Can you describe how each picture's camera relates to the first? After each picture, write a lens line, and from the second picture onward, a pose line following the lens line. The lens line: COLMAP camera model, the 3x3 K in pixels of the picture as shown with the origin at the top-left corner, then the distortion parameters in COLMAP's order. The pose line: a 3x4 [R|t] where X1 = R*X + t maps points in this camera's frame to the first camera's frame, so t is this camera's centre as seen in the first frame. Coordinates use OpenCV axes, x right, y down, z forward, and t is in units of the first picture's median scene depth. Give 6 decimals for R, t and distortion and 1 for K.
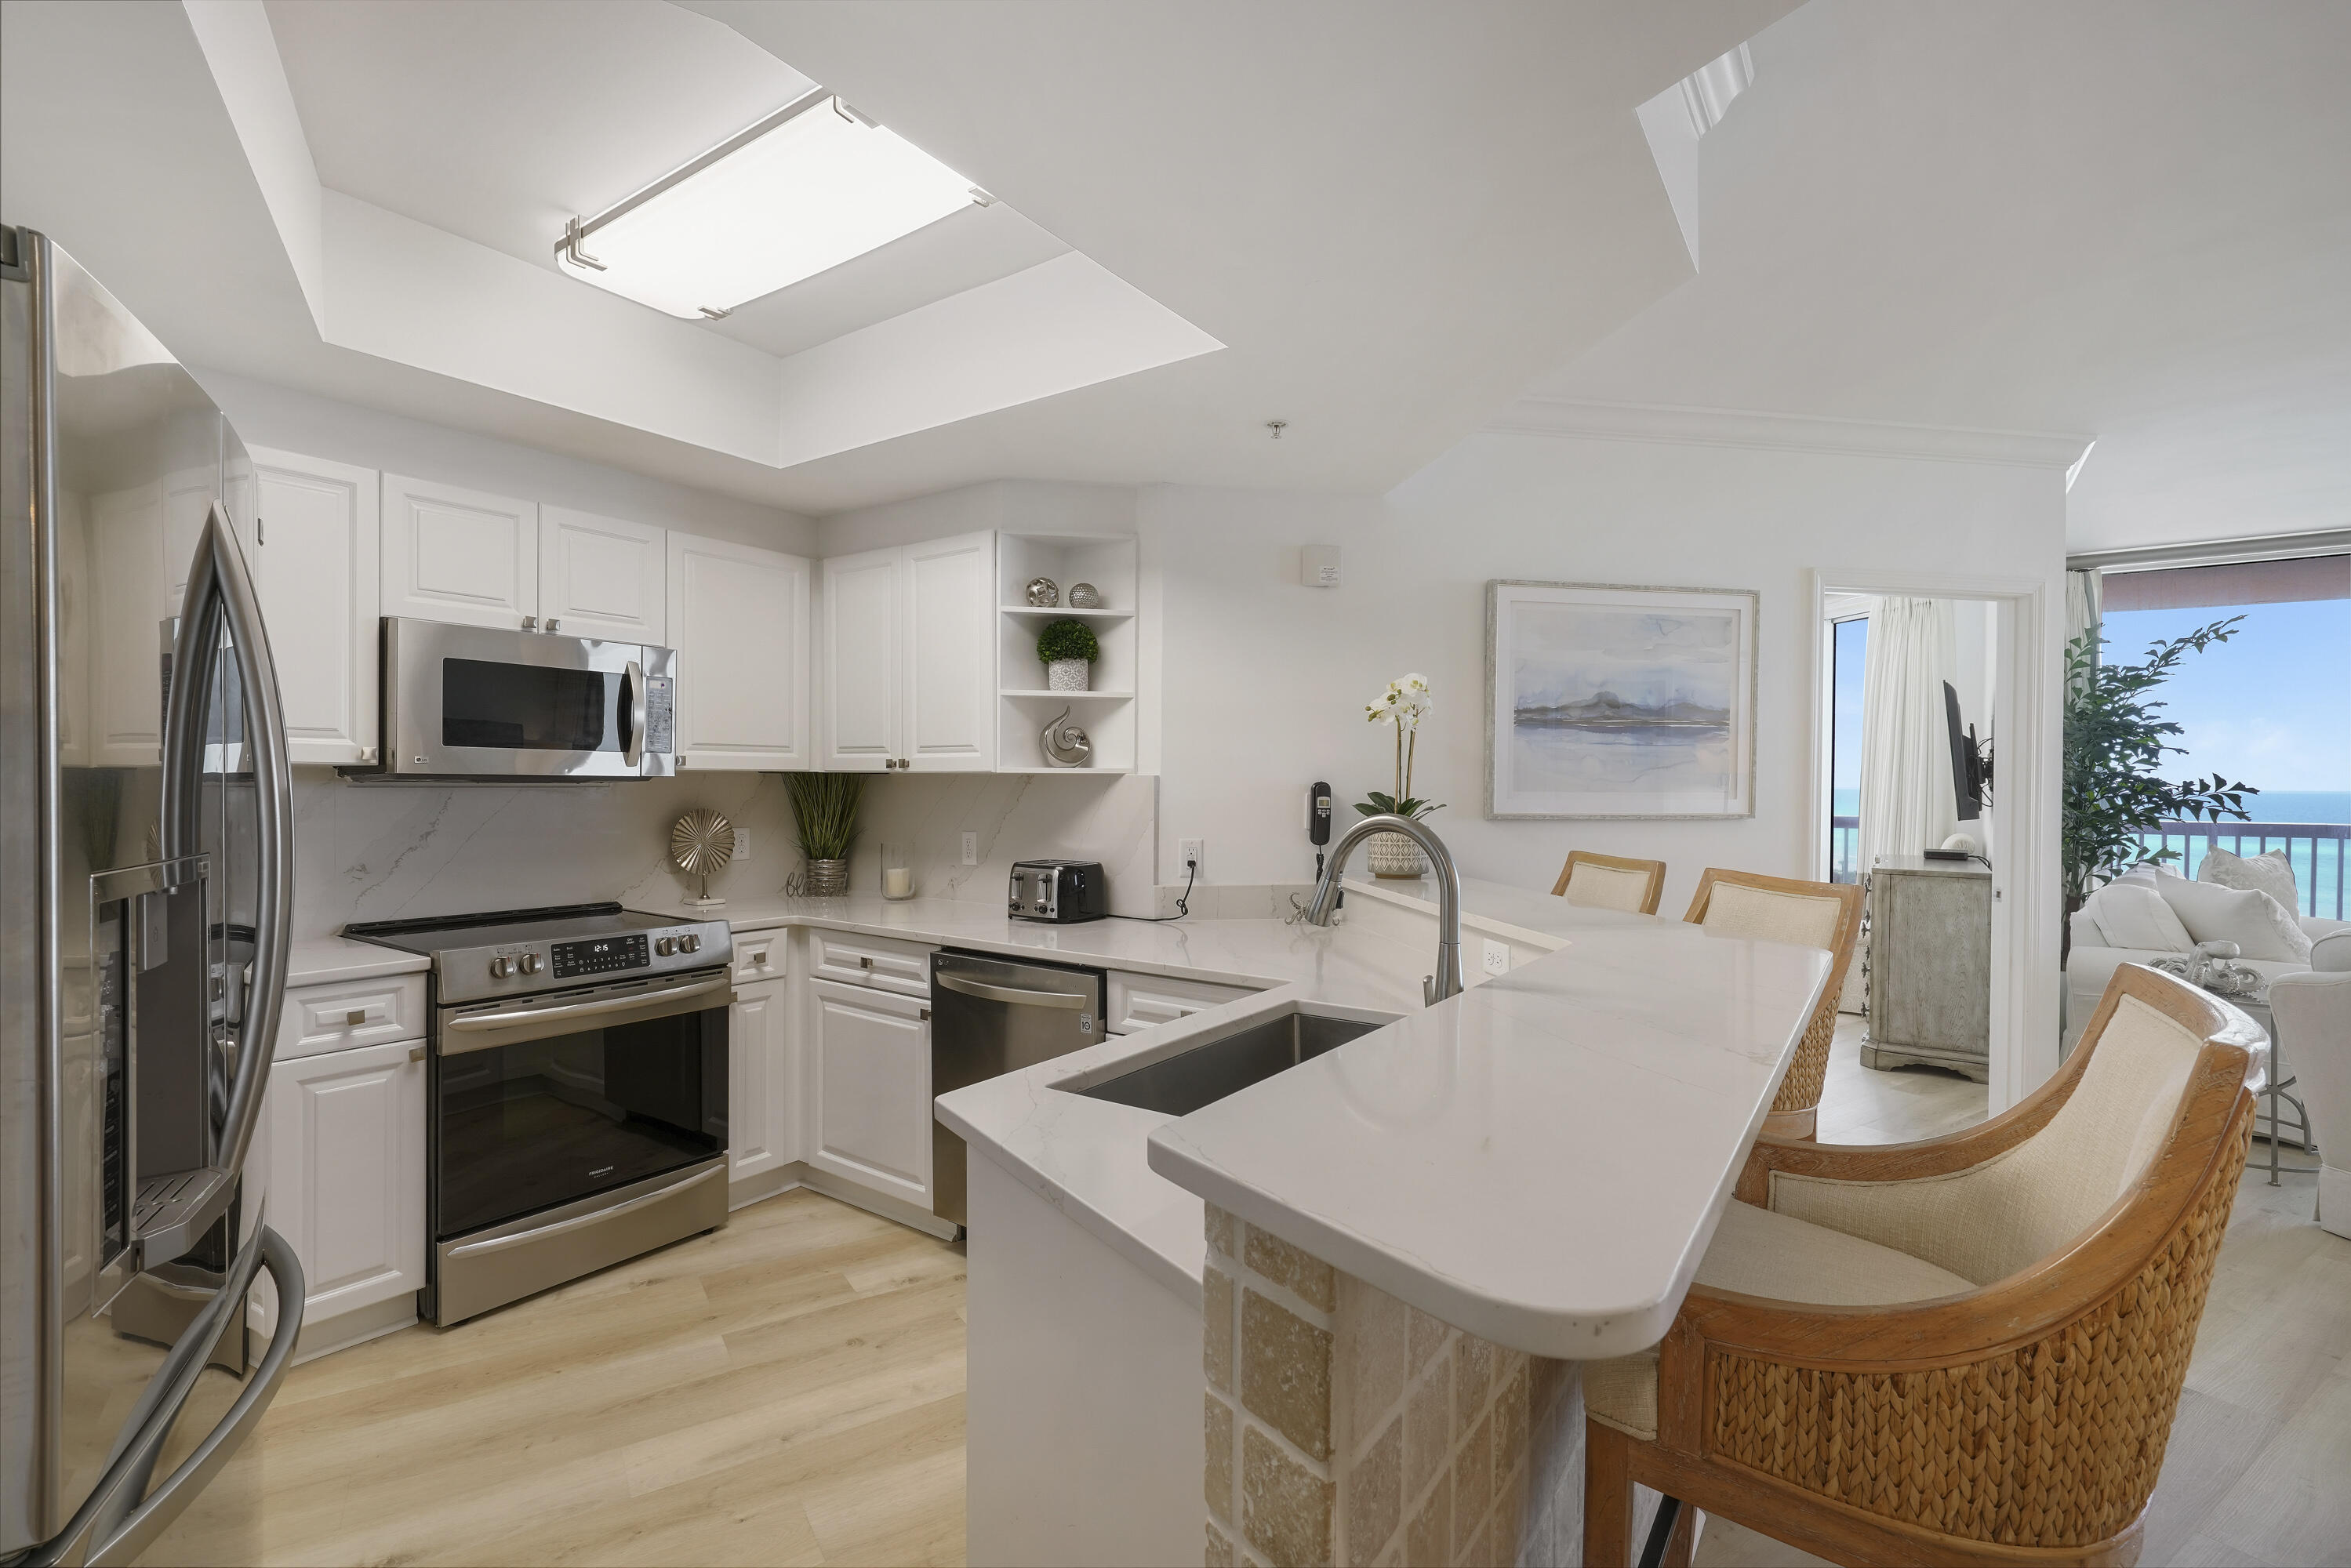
lens RADIAL K [[1072.9, 0, 1186.6], [0, 1072.9, 794.3], [0, 0, 1]] dist [-0.010568, 0.003550]
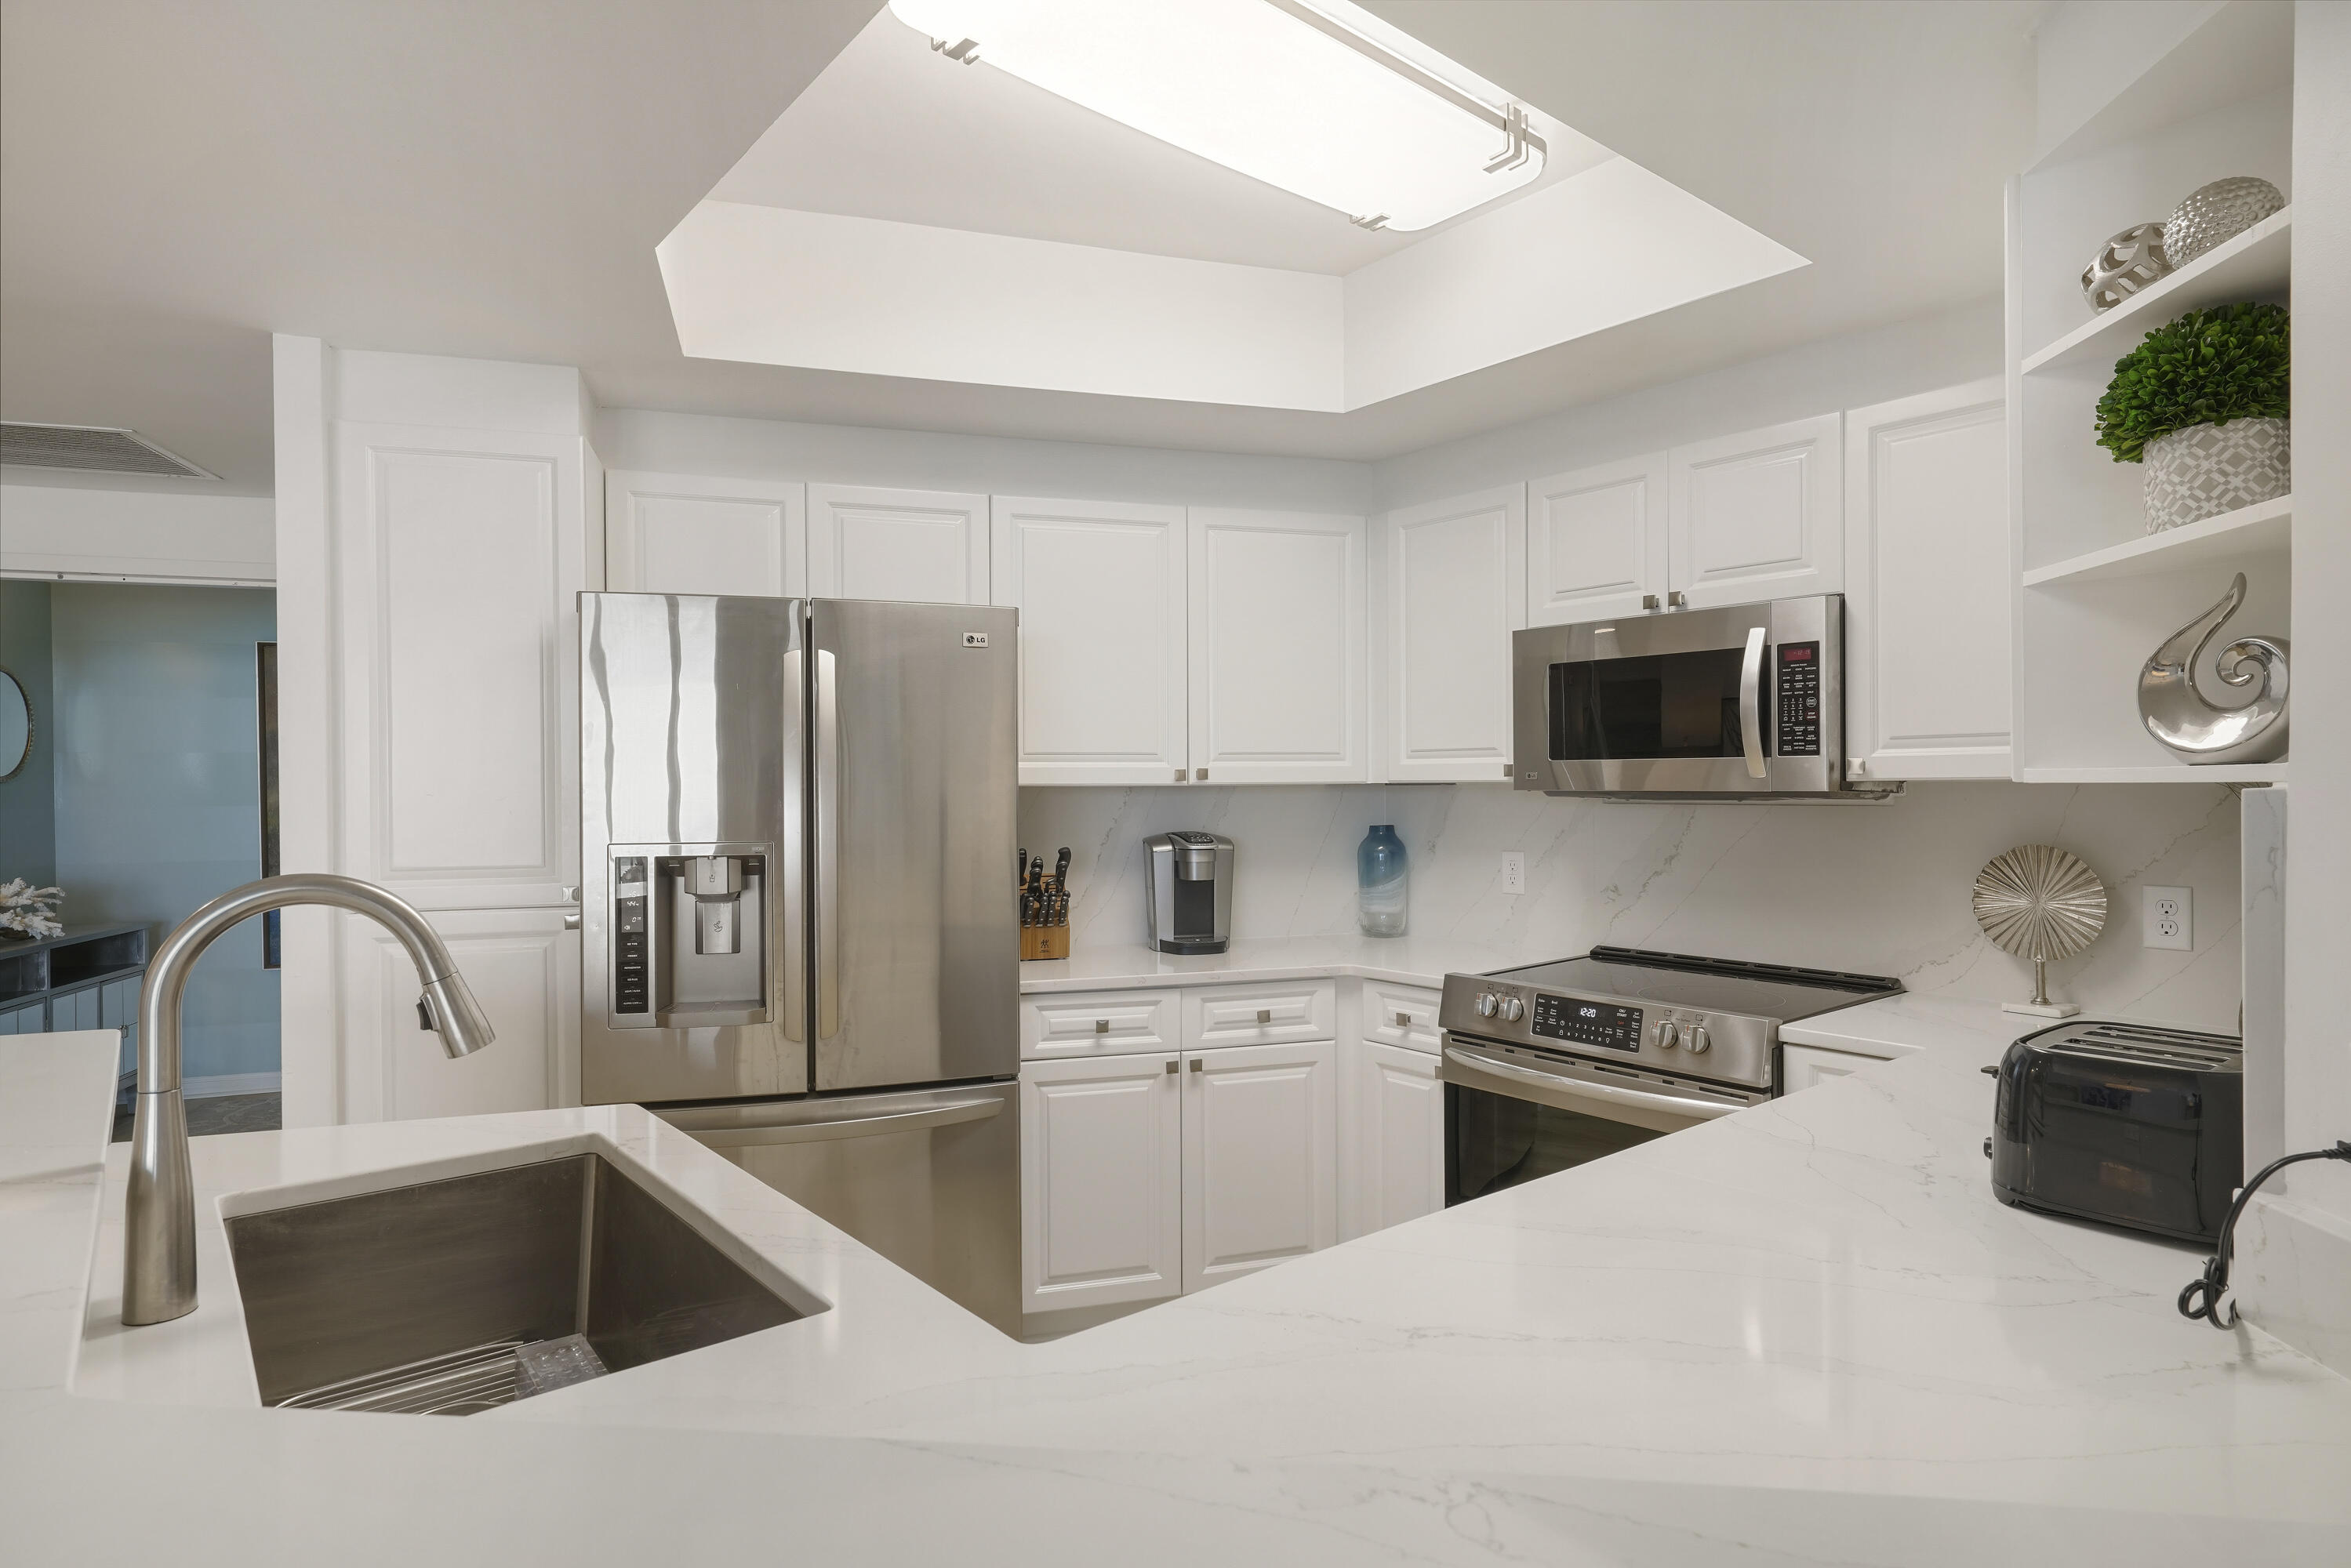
lens RADIAL K [[1251.0, 0, 1177.2], [0, 1251.0, 793.5], [0, 0, 1]] dist [-0.002055, -0.000064]
pose [[-0.285697, -0.000794, -0.958320, 0.327010], [-0.009070, 0.999957, 0.001875, -0.012018], [0.958277, 0.009228, -0.285692, 0.764712]]
